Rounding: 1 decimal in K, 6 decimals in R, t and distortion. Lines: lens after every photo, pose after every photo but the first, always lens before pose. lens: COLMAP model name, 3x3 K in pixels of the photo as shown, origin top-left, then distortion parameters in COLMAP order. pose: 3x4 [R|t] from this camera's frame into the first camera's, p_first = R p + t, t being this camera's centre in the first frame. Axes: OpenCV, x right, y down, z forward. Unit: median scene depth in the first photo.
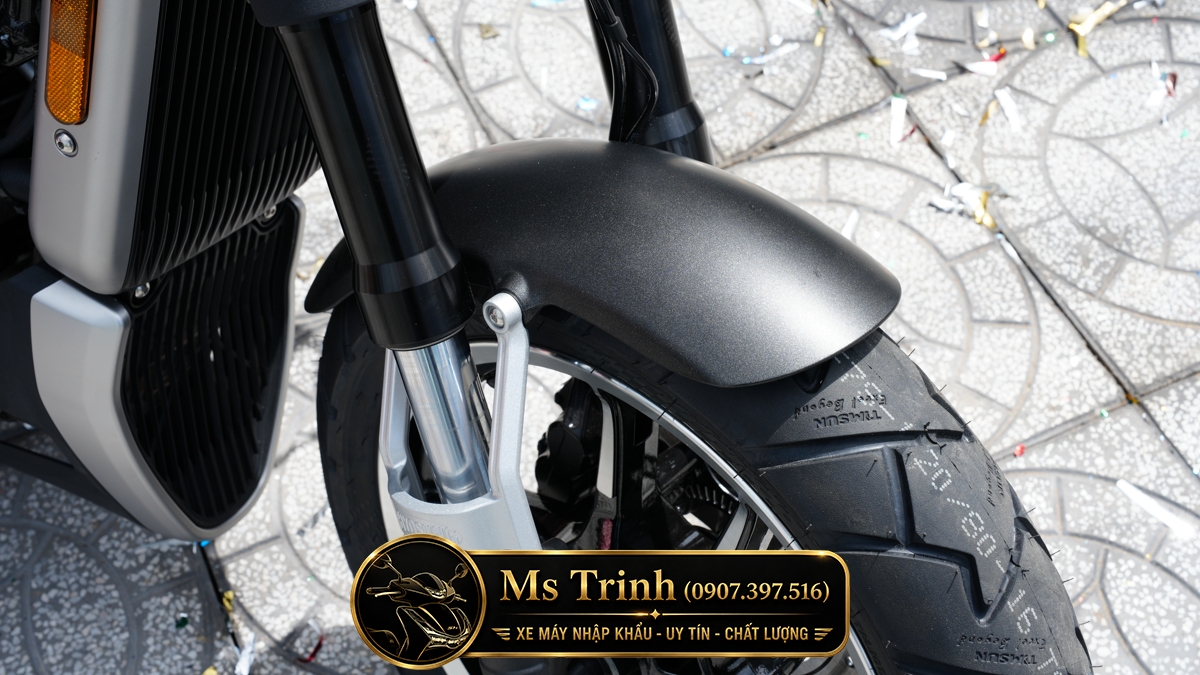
lens RADIAL K [[1544.1, 0, 602.8], [0, 1544.1, 341.2], [0, 0, 1]] dist [0.111558, 0.000000]
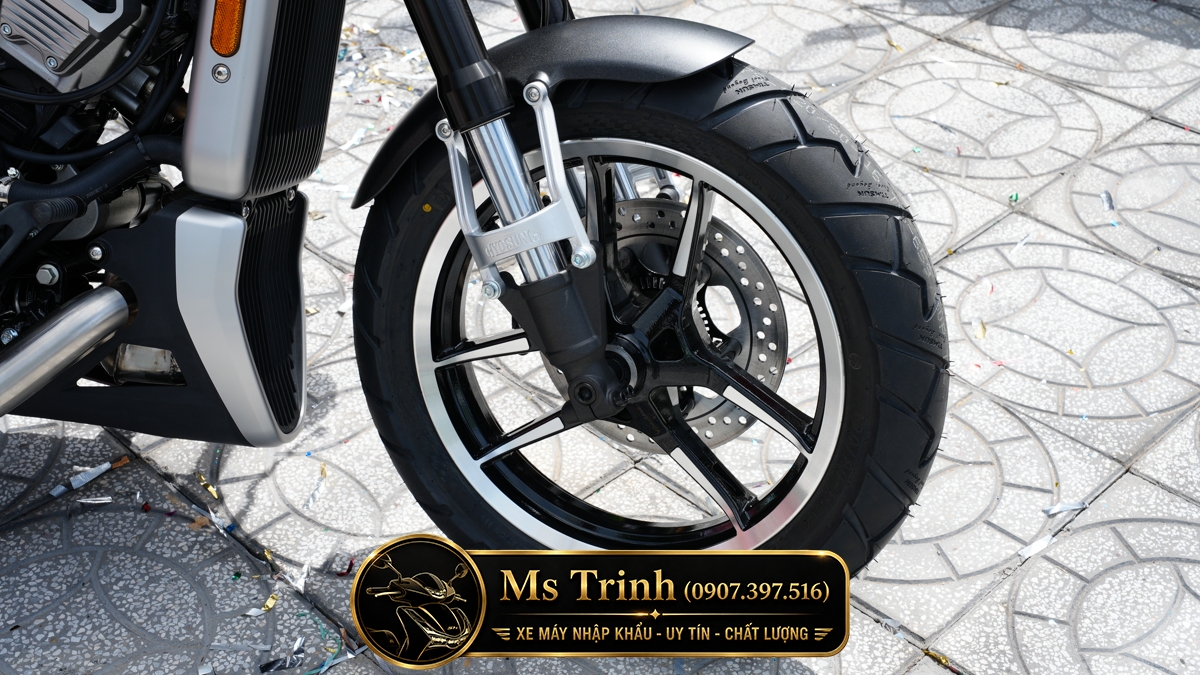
lens RADIAL K [[1544.1, 0, 598.4], [0, 1544.1, 335.5], [0, 0, 1]] dist [0.111558, 0.000000]
pose [[0.936293, -0.173066, 0.305620, -0.344115], [0.269273, 0.912393, -0.308271, 0.465105], [-0.225494, 0.370928, 0.900869, -0.260695]]
